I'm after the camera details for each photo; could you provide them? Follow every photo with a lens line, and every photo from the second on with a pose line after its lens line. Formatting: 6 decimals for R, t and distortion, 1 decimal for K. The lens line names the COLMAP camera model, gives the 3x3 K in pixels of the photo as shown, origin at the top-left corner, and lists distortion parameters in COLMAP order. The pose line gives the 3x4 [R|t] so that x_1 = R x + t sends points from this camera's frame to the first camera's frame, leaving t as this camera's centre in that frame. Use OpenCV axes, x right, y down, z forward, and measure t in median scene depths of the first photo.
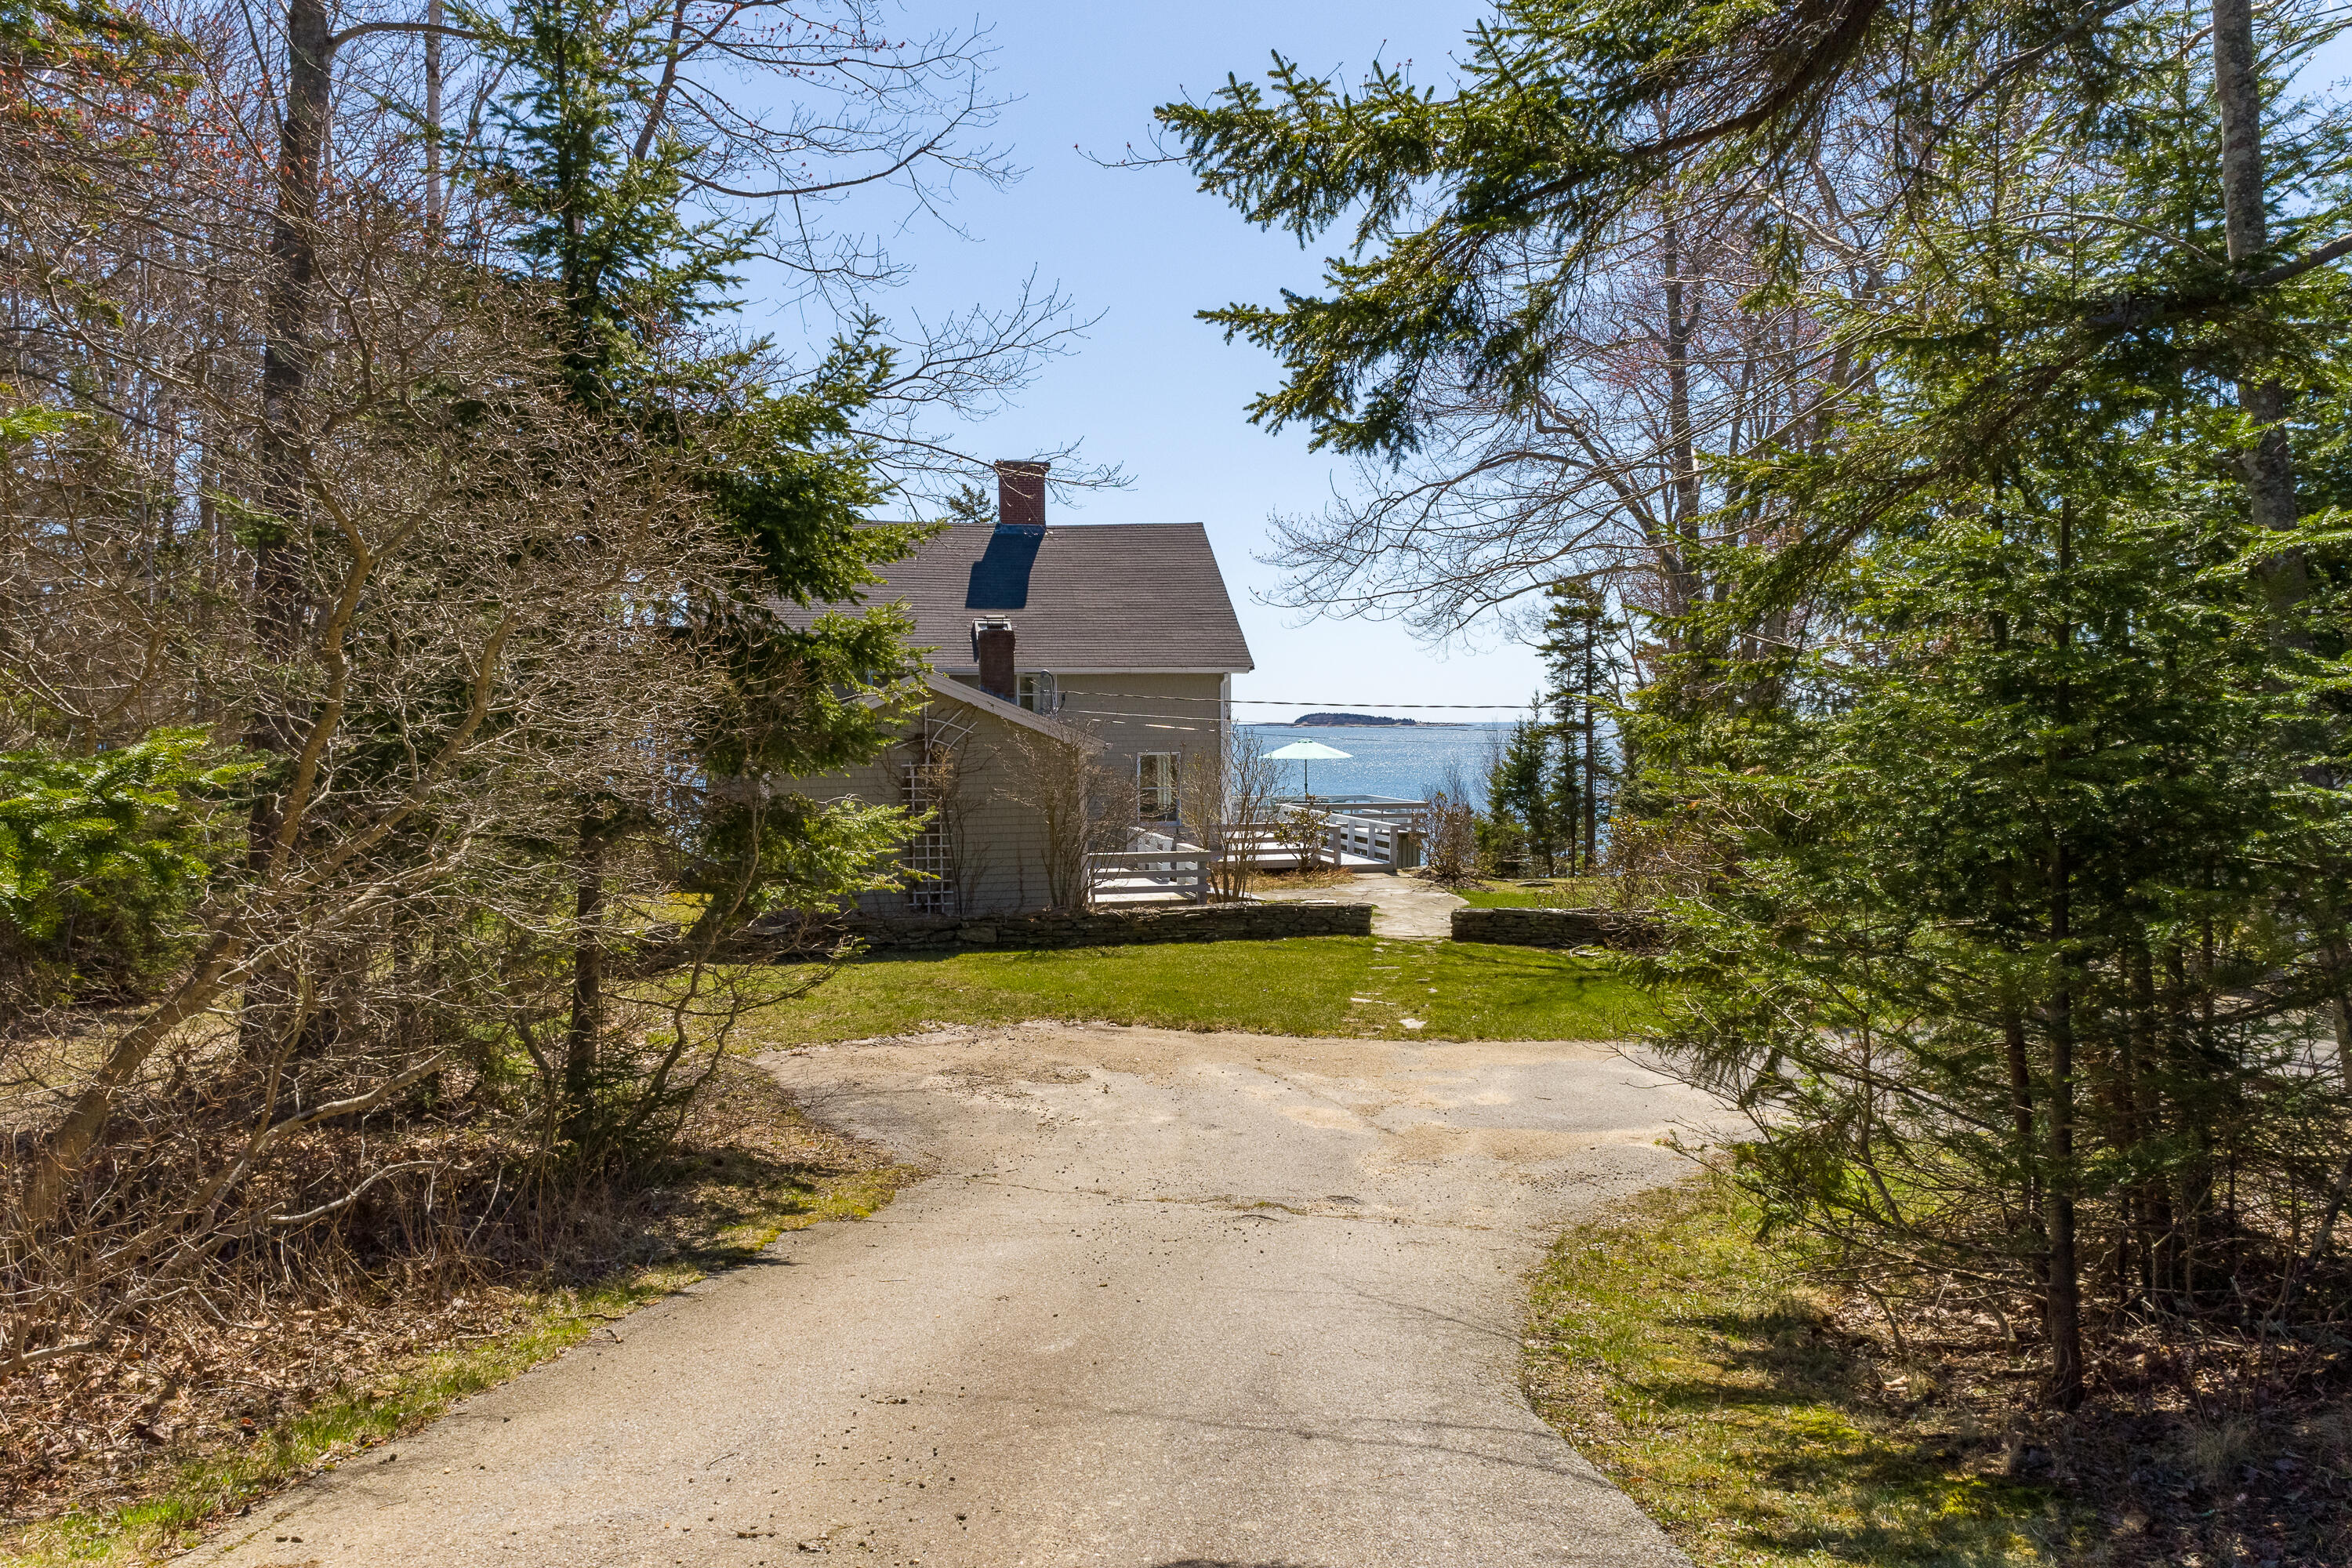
lens RADIAL K [[1660.8, 0, 1185.1], [0, 1660.8, 777.8], [0, 0, 1]] dist [0.020622, 0.004630]
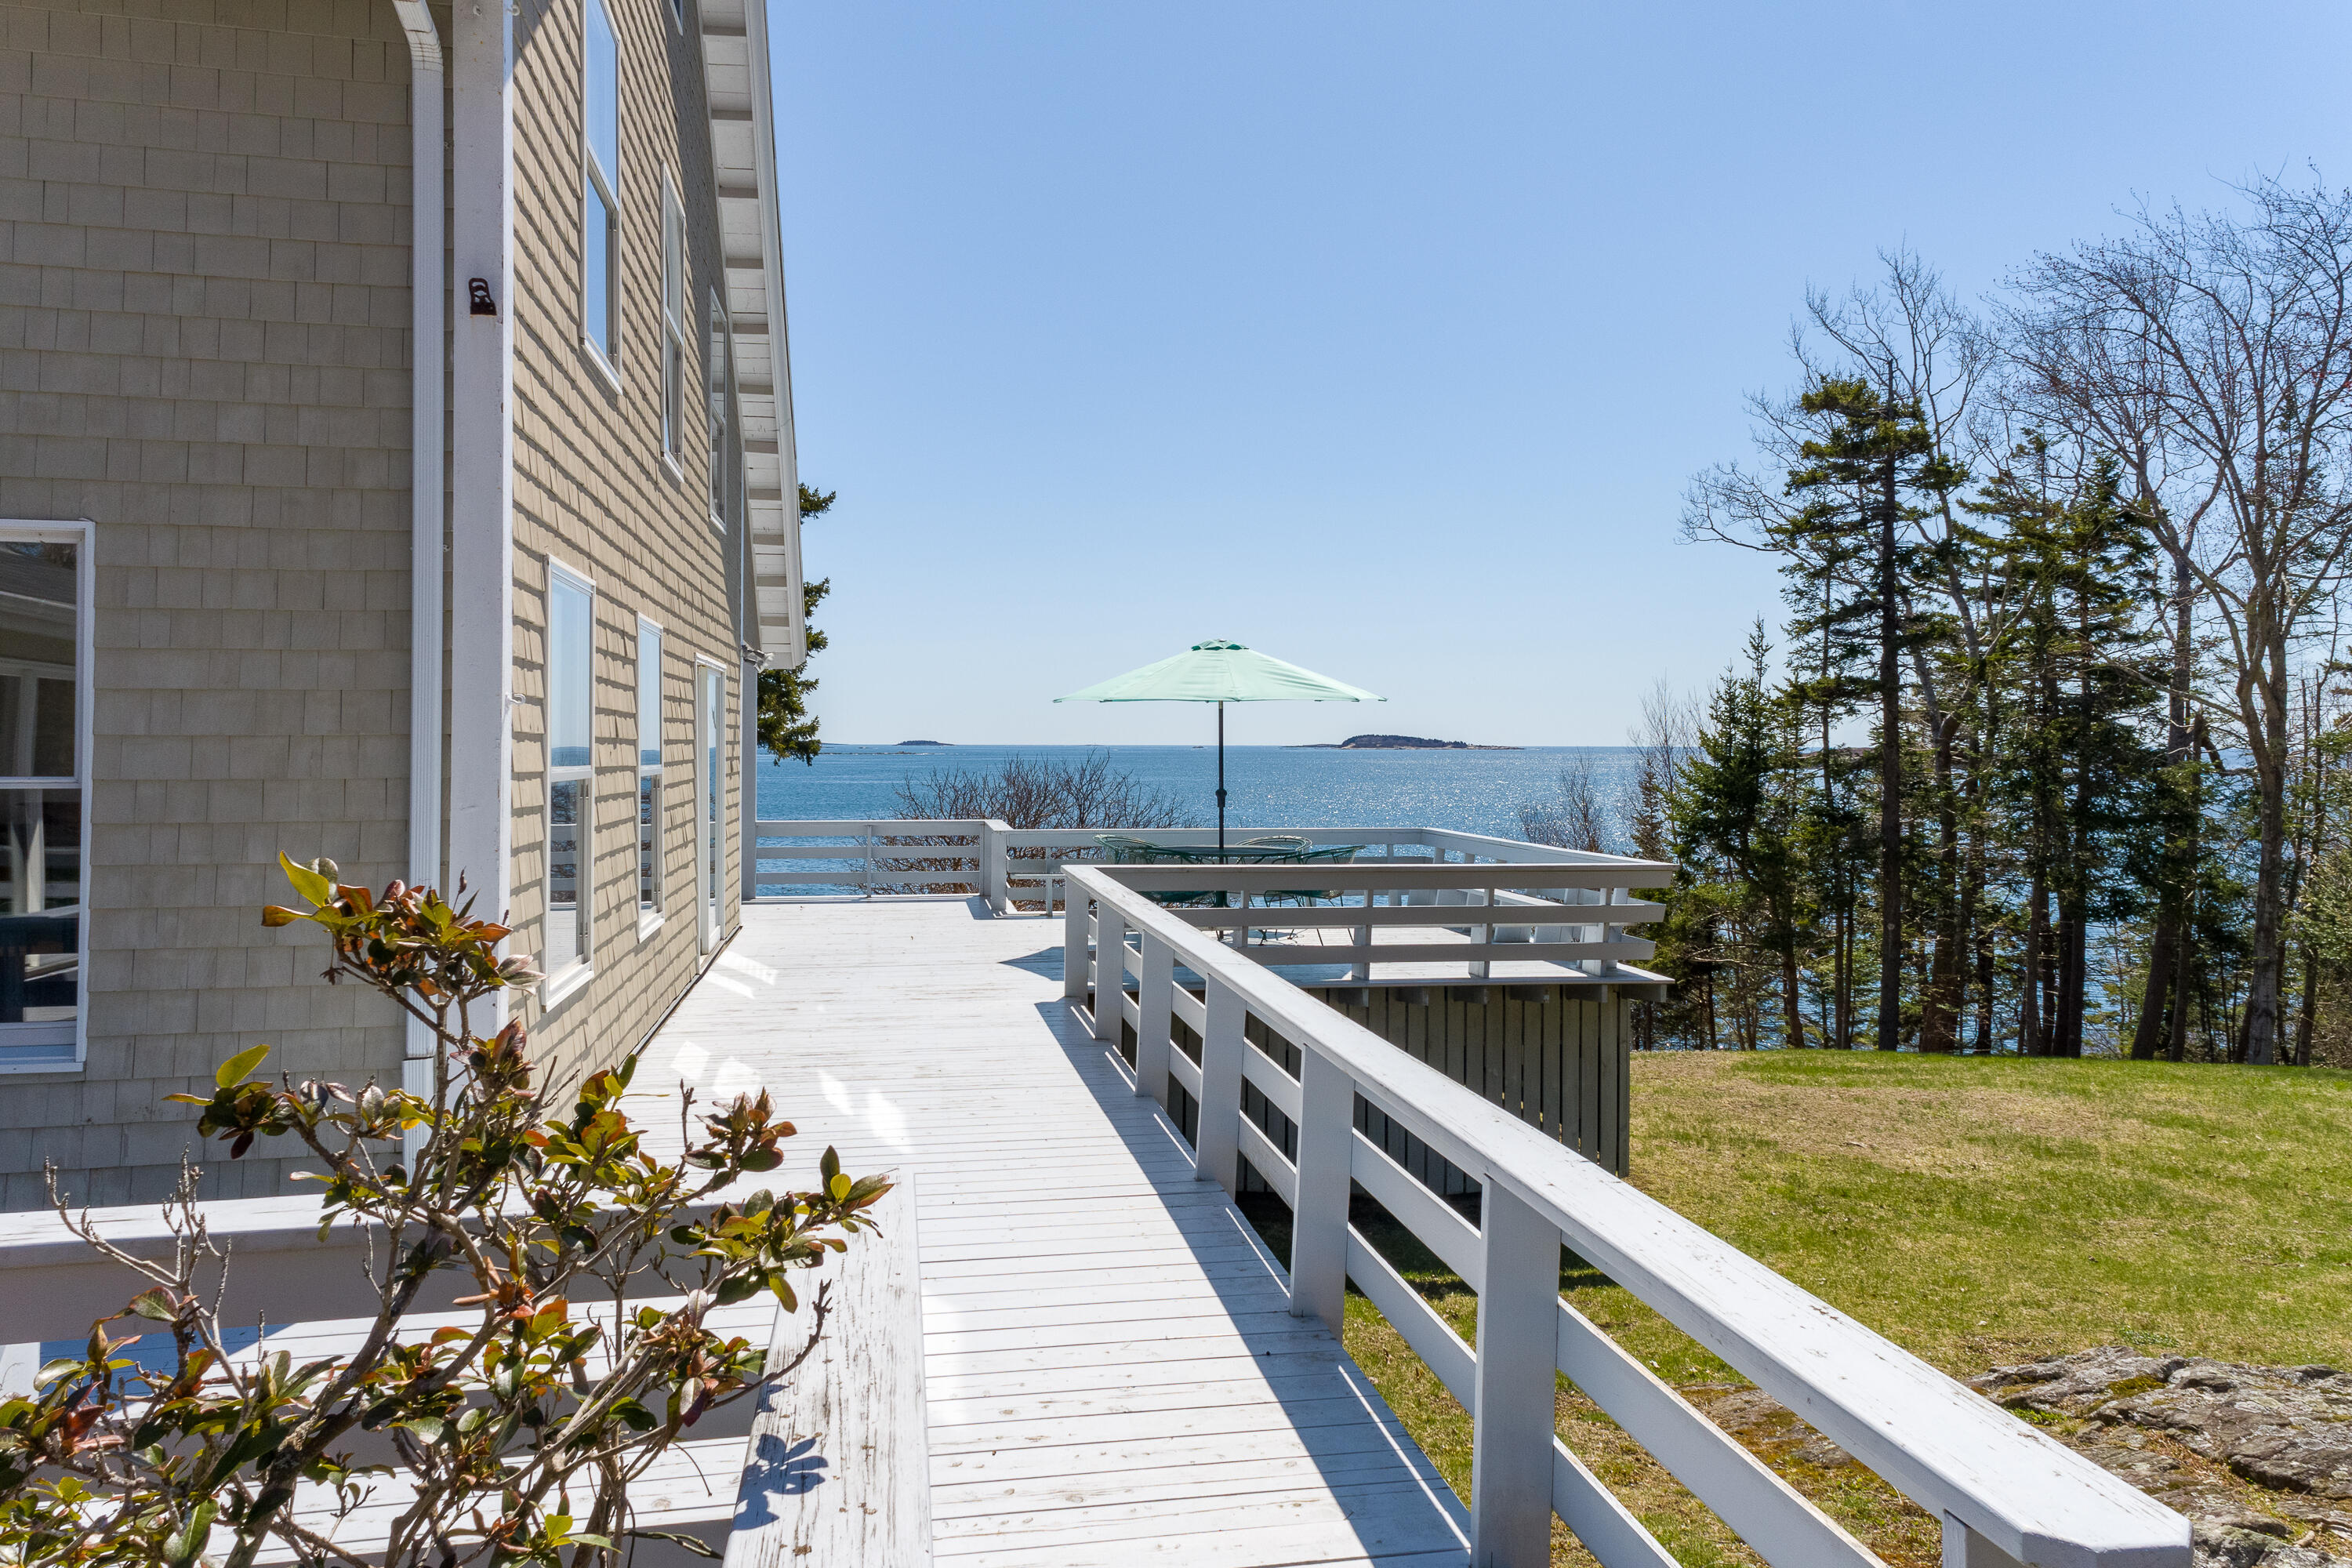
lens RADIAL K [[1660.8, 0, 1197.4], [0, 1660.8, 780.6], [0, 0, 1]] dist [0.020622, 0.004630]
pose [[0.999700, 0.011176, -0.021800, 0.055367], [-0.011439, 0.999863, -0.011957, 0.004294], [0.021663, 0.012203, 0.999691, 0.514821]]
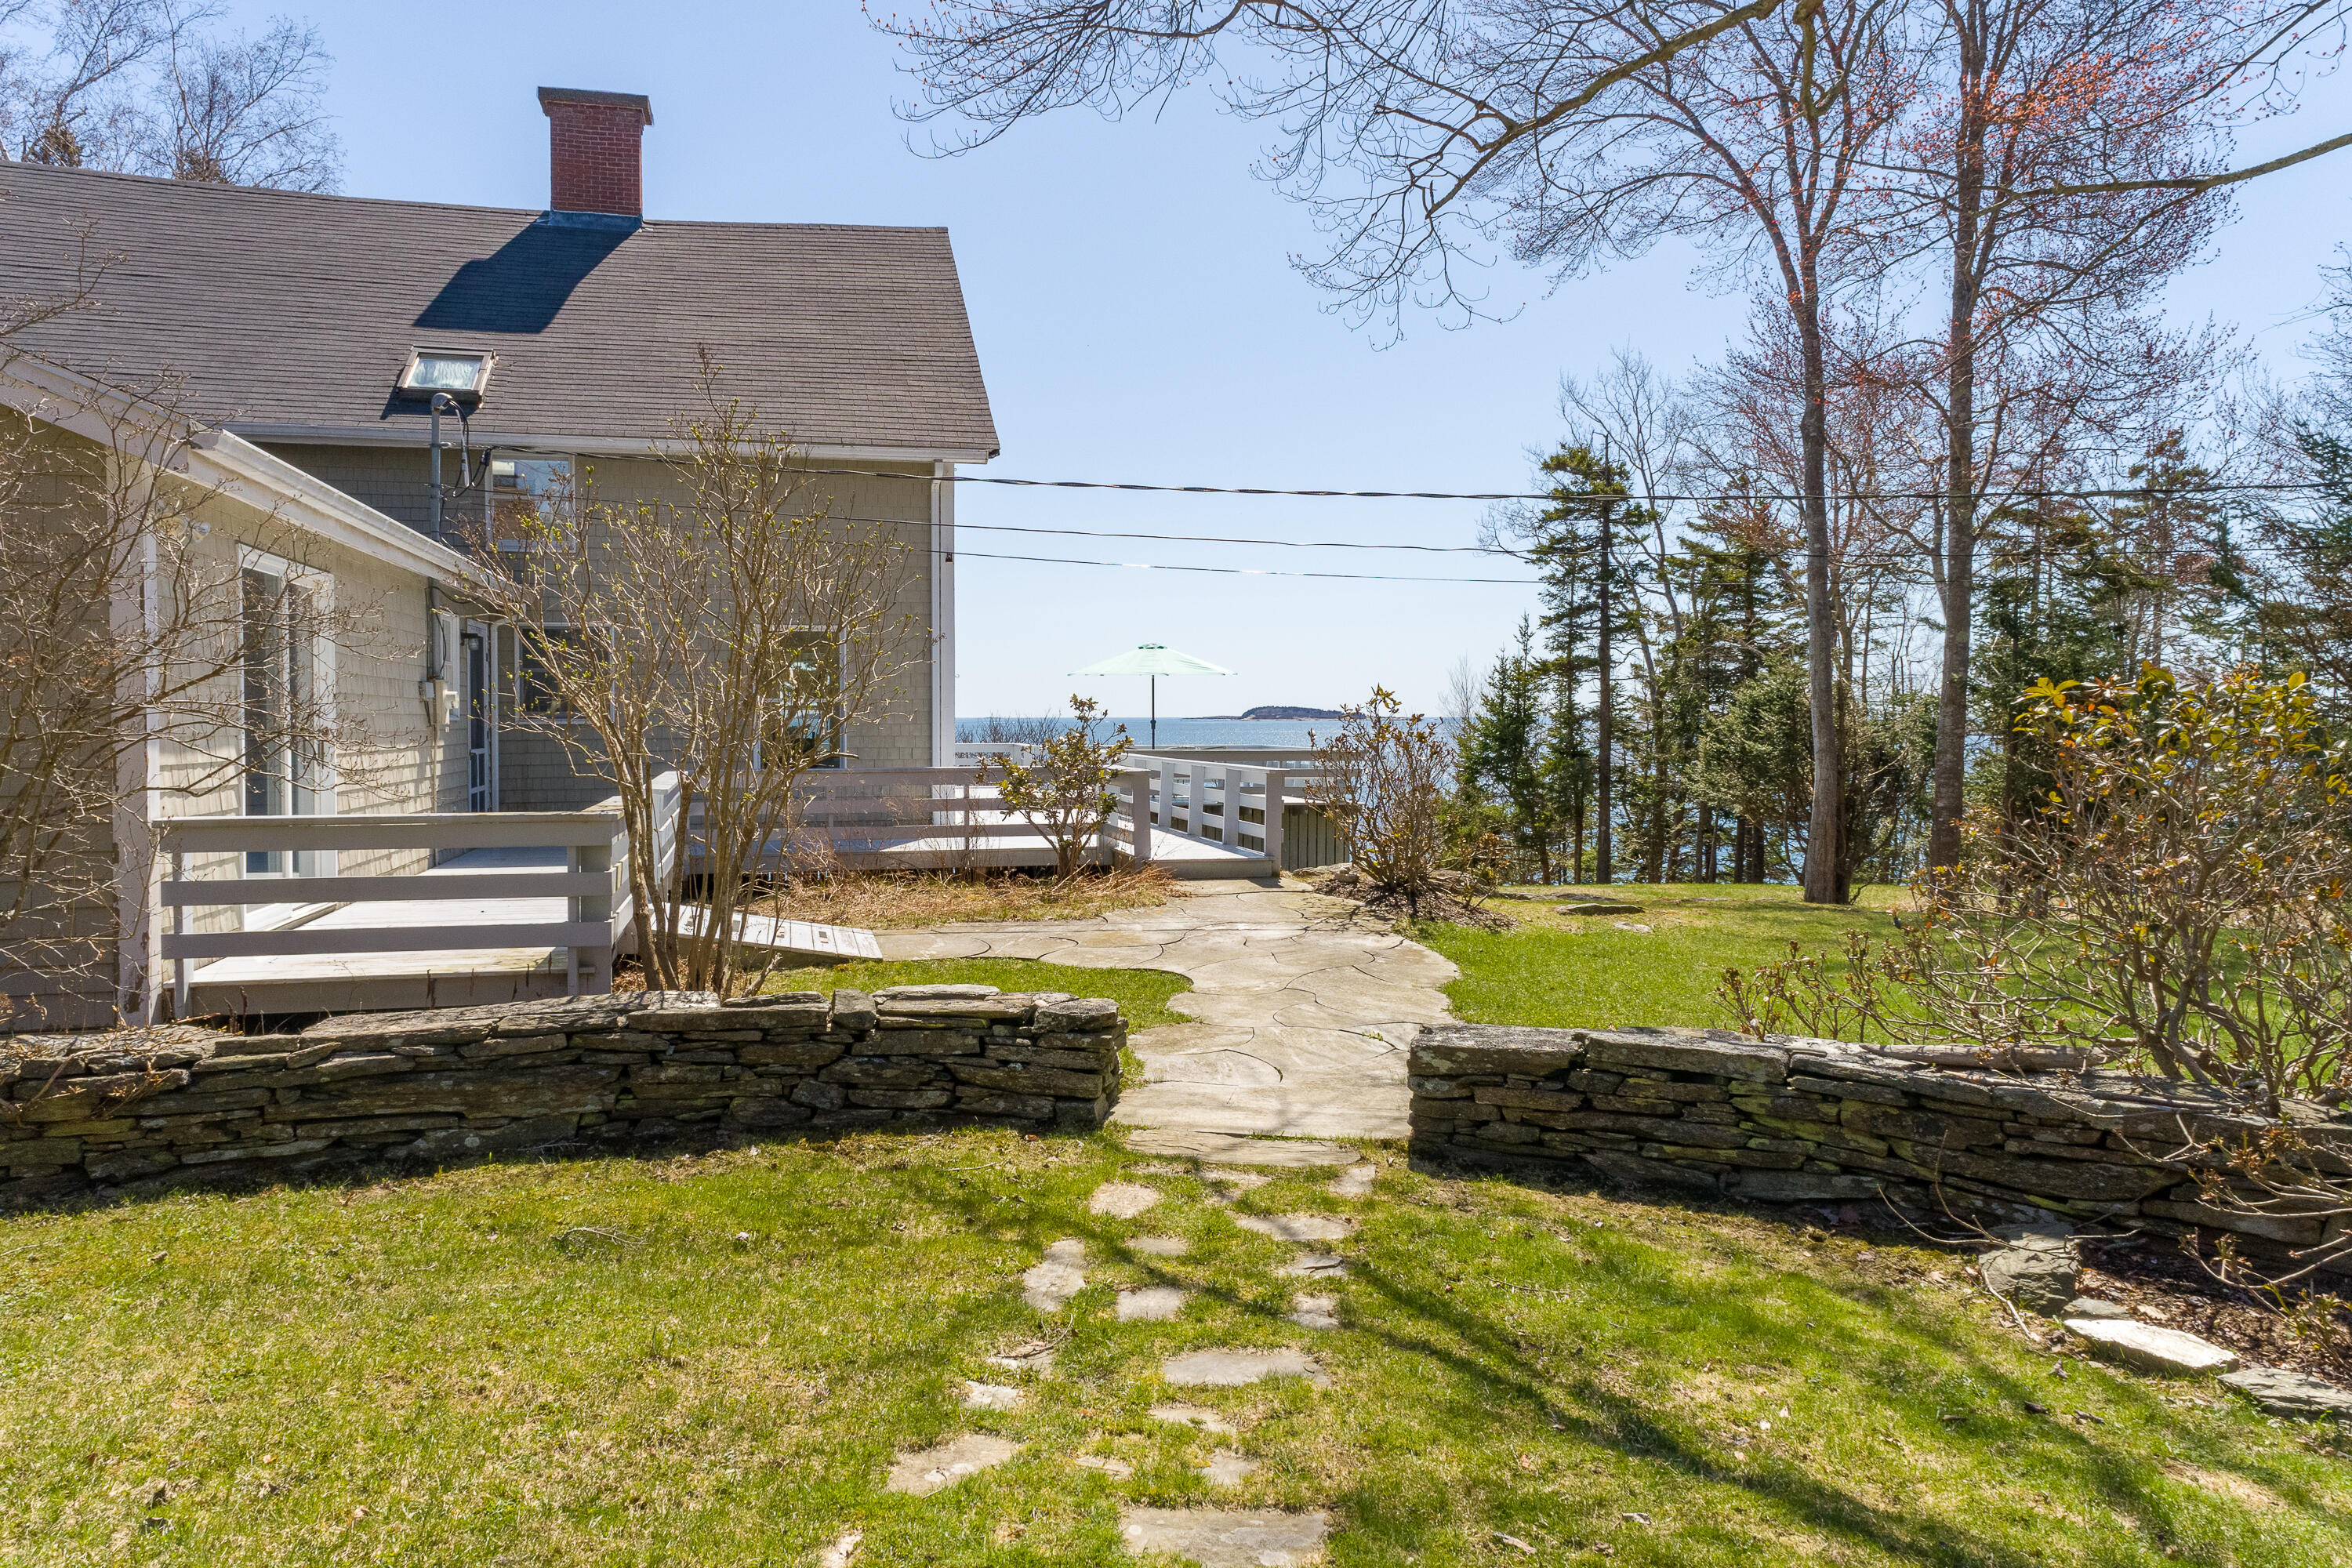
lens RADIAL K [[1660.8, 0, 1151.1], [0, 1660.8, 778.1], [0, 0, 1]] dist [0.020622, 0.004630]
pose [[0.999934, 0.006682, 0.009357, 0.049308], [-0.006708, 0.999974, 0.002786, 0.016299], [-0.009338, -0.002848, 0.999952, 0.312012]]
